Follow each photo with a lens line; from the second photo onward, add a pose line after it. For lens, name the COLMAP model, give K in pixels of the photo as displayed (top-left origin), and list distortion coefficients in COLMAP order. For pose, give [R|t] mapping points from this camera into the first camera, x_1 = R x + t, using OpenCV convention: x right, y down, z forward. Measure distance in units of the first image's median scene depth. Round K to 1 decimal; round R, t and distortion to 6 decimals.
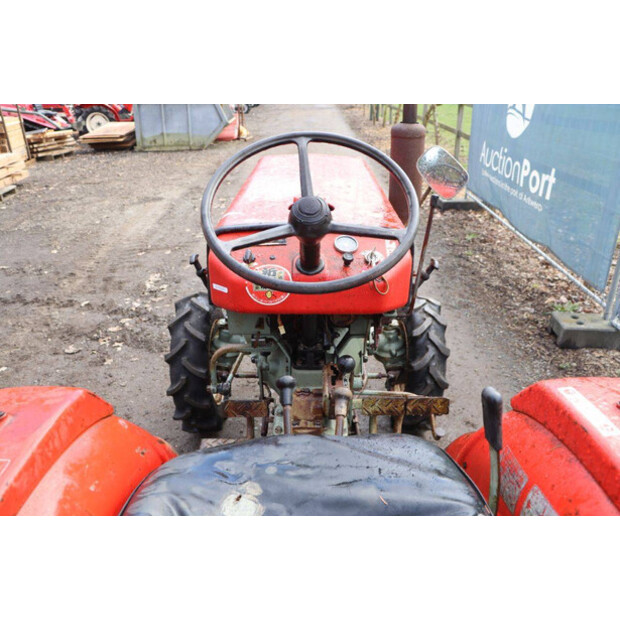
lens RADIAL K [[500.6, 0, 310.0], [0, 500.6, 310.0], [0, 0, 1]] dist [-0.124181, 0.000226]
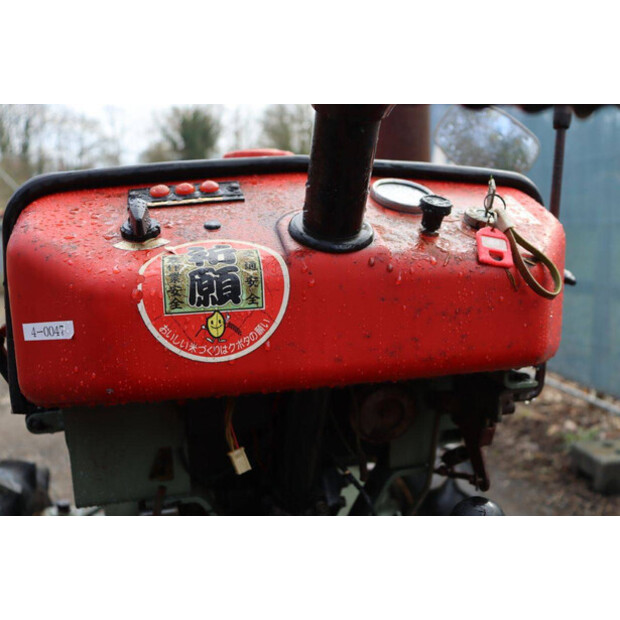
lens RADIAL K [[630.6, 0, 310.0], [0, 630.6, 310.0], [0, 0, 1]] dist [-0.126591, 0.232208]
pose [[0.969871, -0.063840, 0.235107, -0.113665], [0.131730, 0.949233, -0.285664, 0.076756], [-0.204935, 0.308028, 0.929043, 0.613949]]
